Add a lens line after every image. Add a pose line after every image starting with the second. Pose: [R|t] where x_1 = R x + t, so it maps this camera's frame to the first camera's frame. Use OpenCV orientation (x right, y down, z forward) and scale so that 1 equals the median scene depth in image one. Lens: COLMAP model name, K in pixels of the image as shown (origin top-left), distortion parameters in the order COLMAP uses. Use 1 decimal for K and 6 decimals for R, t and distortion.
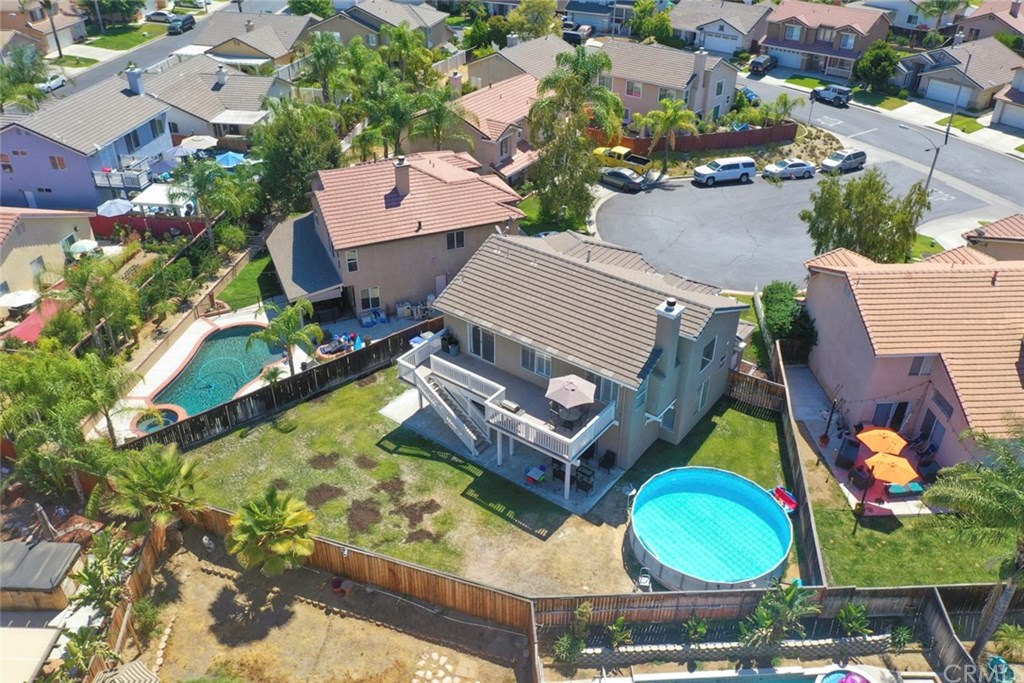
lens RADIAL K [[799.9, 0, 516.1], [0, 799.9, 339.5], [0, 0, 1]] dist [-0.010977, -0.002671]
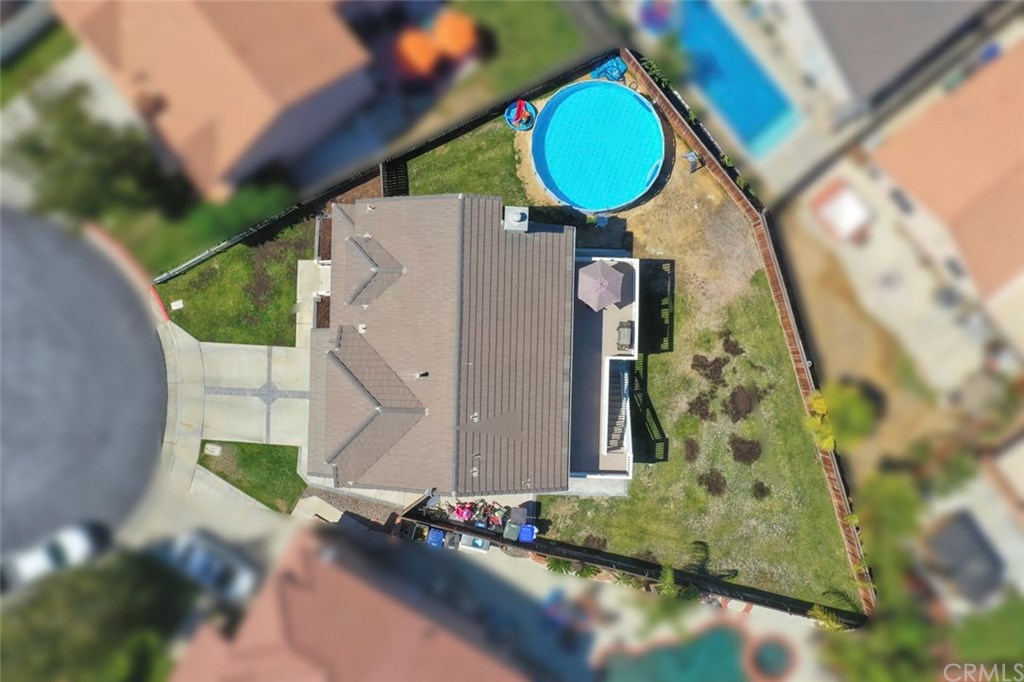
lens RADIAL K [[832.7, 0, 512.0], [0, 832.7, 341.0], [0, 0, 1]] dist [-0.013386, -0.003199]
pose [[-0.582446, -0.812862, 0.003531, 0.054845], [0.436172, -0.308862, 0.845197, -0.698586], [-0.685937, 0.493822, 0.534444, 0.409916]]
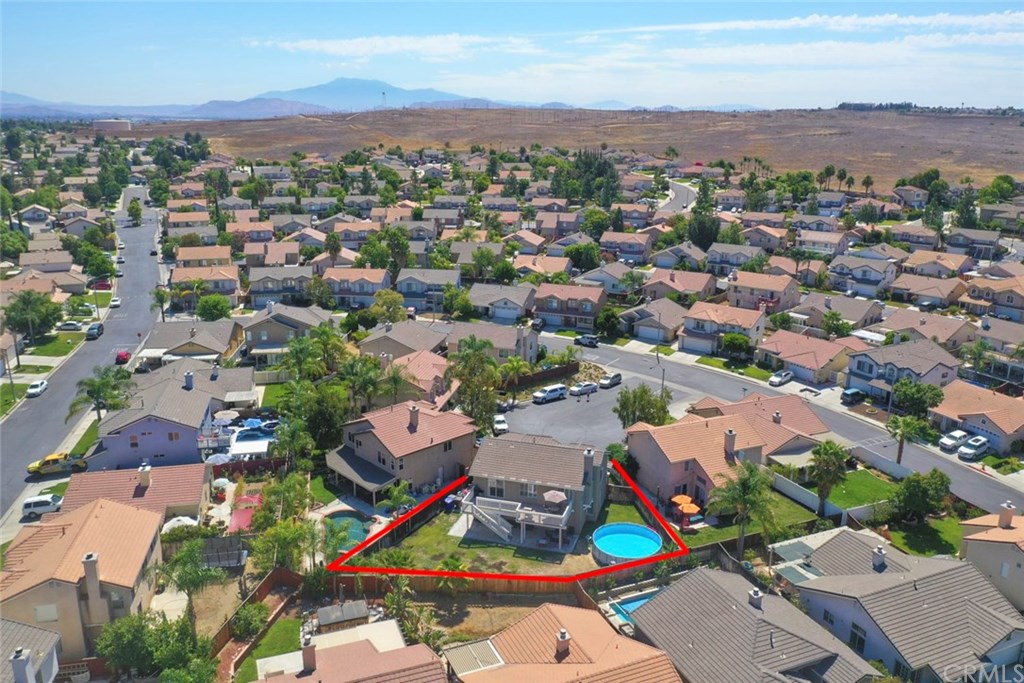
lens RADIAL K [[799.9, 0, 516.1], [0, 799.9, 339.5], [0, 0, 1]] dist [-0.010977, -0.002671]
pose [[0.936894, -0.092035, 0.337282, -0.559088], [0.184576, 0.949534, -0.253608, 0.146457], [-0.296920, 0.299858, 0.906600, -0.833777]]
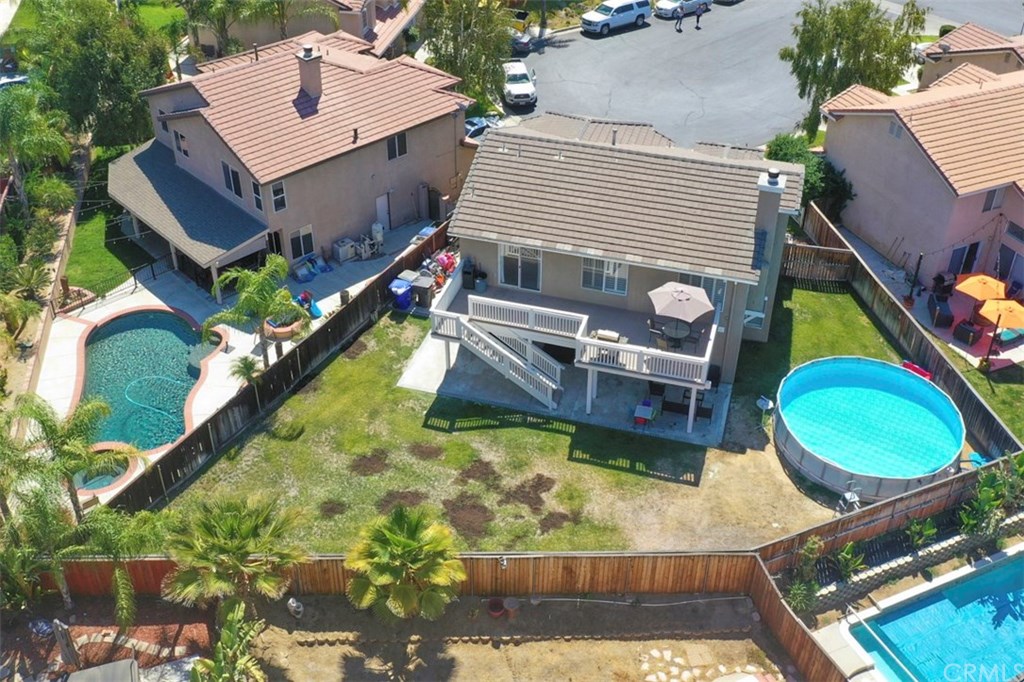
lens RADIAL K [[1042.0, 0, 526.8], [0, 1042.0, 275.0], [0, 0, 1]] dist [-0.012765, -0.004945]
pose [[0.934421, -0.193641, 0.298933, -0.297344], [0.186507, 0.981050, 0.052505, -0.035849], [-0.303435, 0.006691, 0.952829, 0.026611]]
